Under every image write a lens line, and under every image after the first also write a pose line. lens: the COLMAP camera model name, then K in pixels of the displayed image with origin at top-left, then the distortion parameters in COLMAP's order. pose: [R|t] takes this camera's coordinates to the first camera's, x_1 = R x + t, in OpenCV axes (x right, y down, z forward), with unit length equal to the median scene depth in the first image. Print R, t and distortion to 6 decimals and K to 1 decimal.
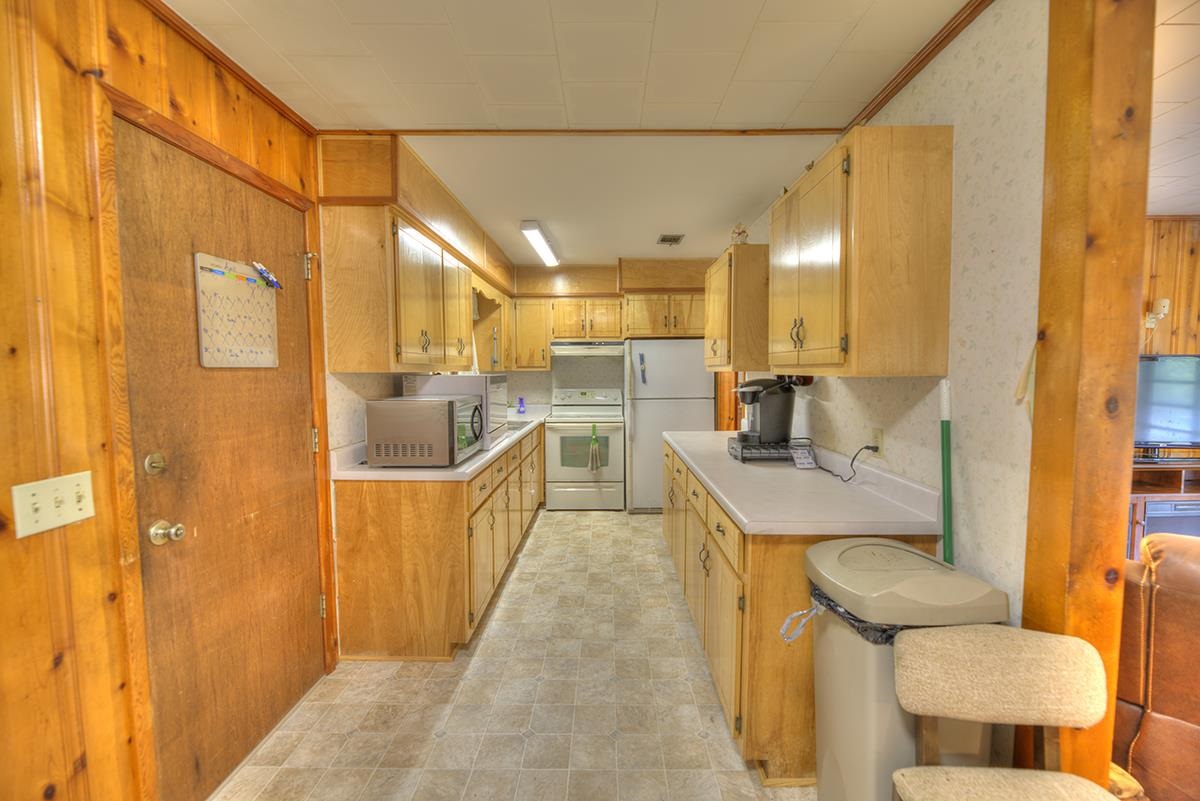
lens RADIAL K [[493.4, 0, 604.5], [0, 493.4, 398.9], [0, 0, 1]] dist [0.001679, -0.006253]
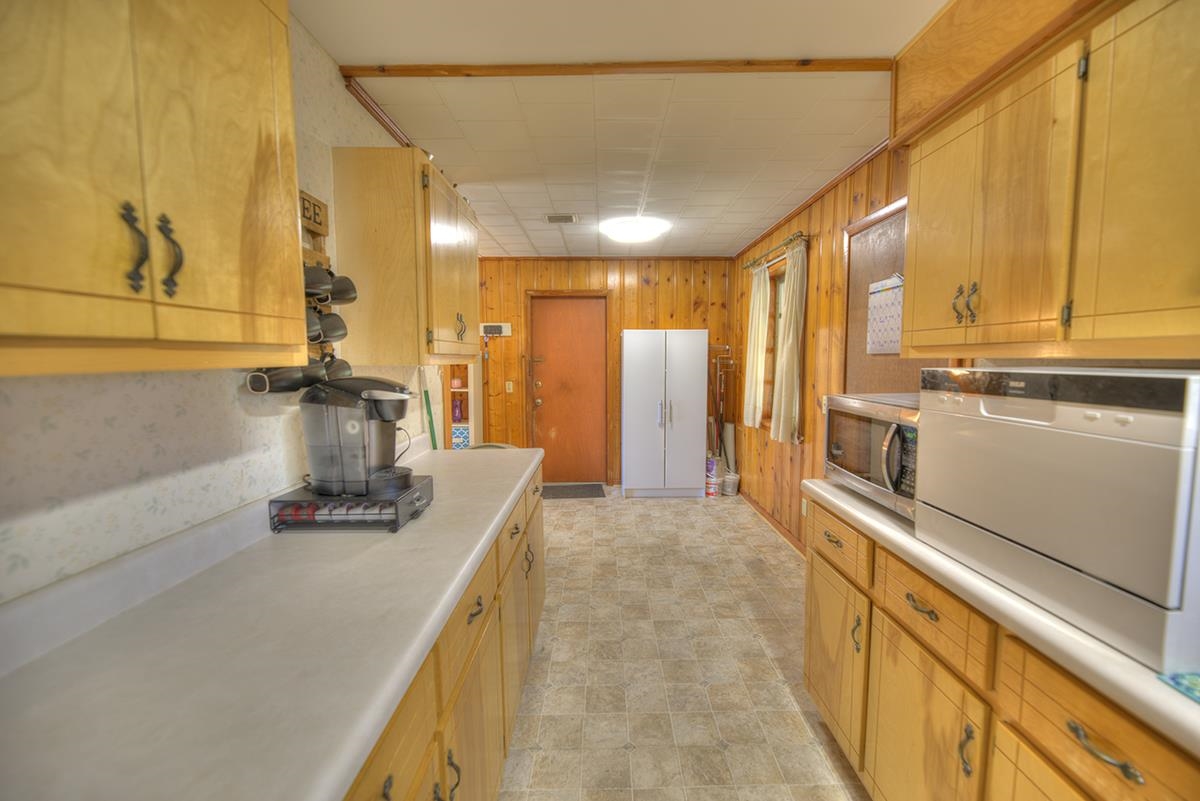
lens RADIAL K [[480.9, 0, 607.0], [0, 480.9, 399.1], [0, 0, 1]] dist [0.001087, -0.005679]
pose [[-0.999876, 0.010474, -0.011770, 0.060993], [0.008675, 0.989591, 0.143648, -0.108234], [0.013152, 0.143528, -0.989559, 1.846260]]
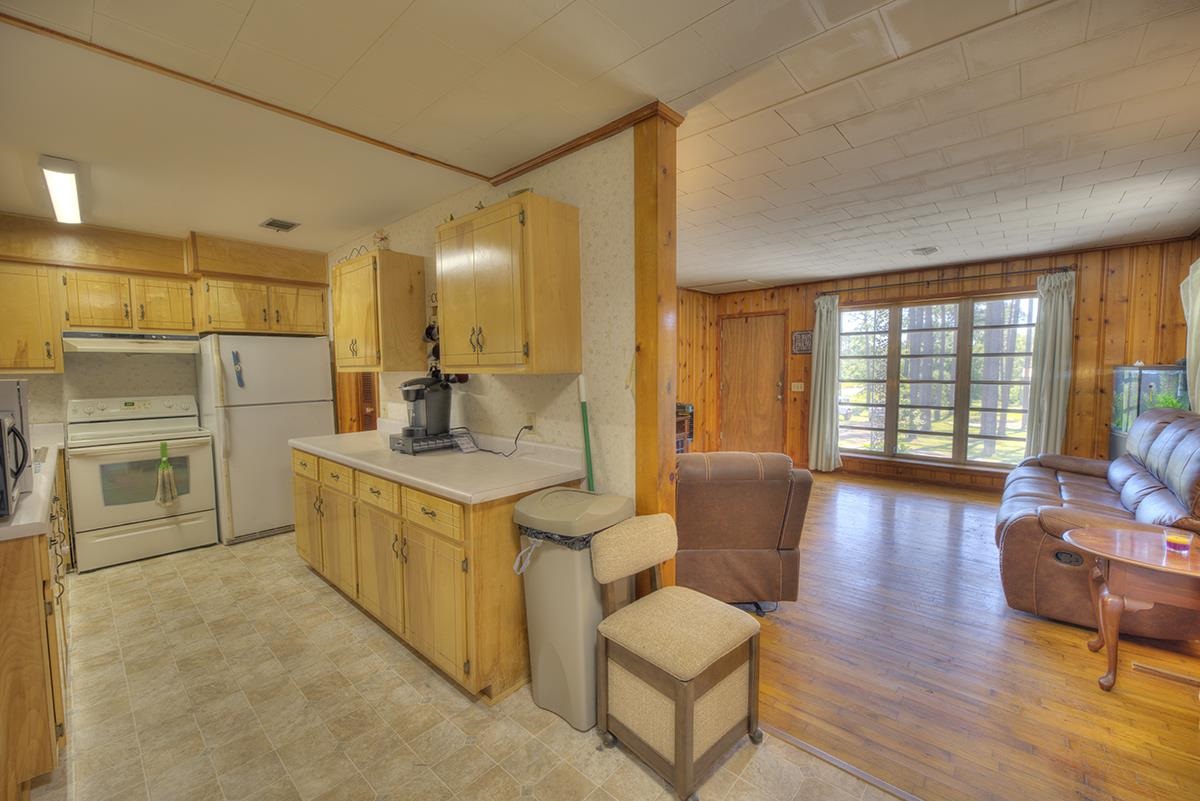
lens RADIAL K [[480.9, 0, 607.0], [0, 480.9, 399.1], [0, 0, 1]] dist [0.001087, -0.005679]
pose [[0.660116, -0.049734, 0.749516, -0.259891], [0.049813, 0.998508, 0.022384, 0.003801], [-0.749510, 0.022559, 0.661608, -0.024851]]
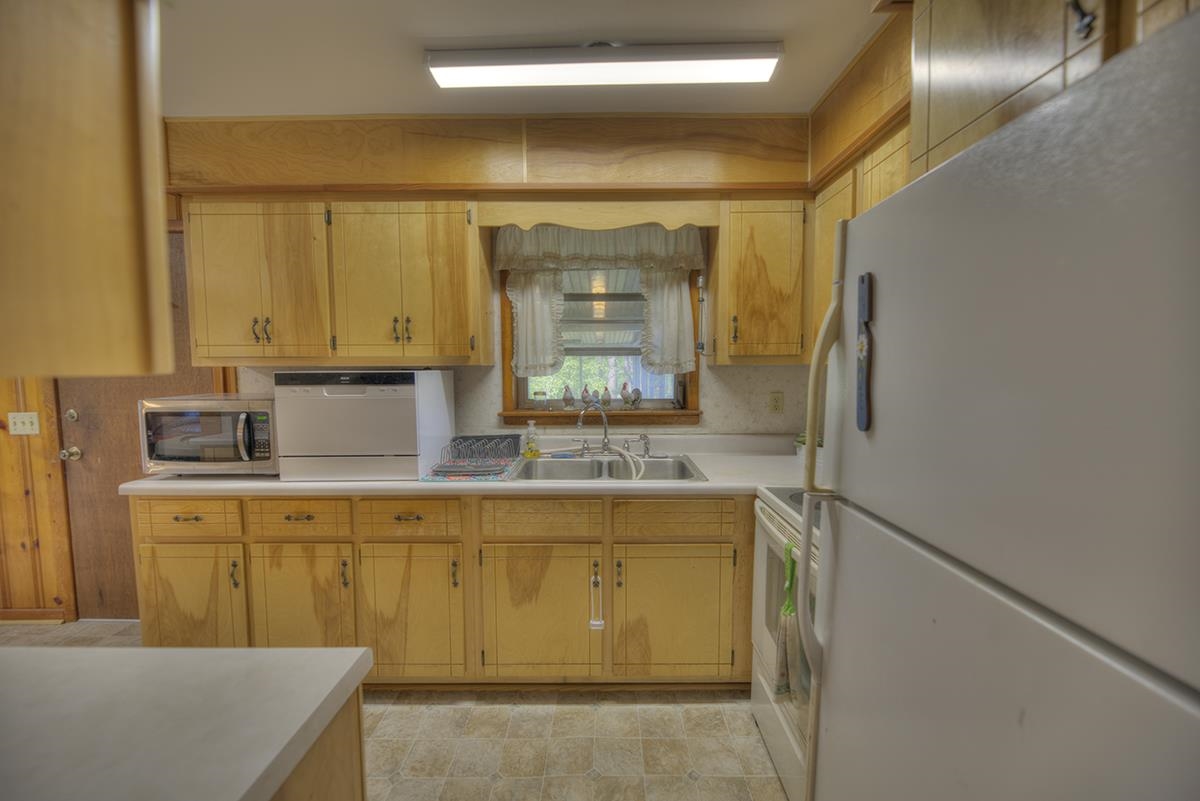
lens RADIAL K [[480.9, 0, 607.0], [0, 480.9, 399.1], [0, 0, 1]] dist [0.001087, -0.005679]
pose [[0.009980, 0.080173, -0.996731, 0.555555], [-0.057283, 0.995190, 0.079475, -0.116313], [0.998308, 0.056302, 0.014524, 1.888412]]
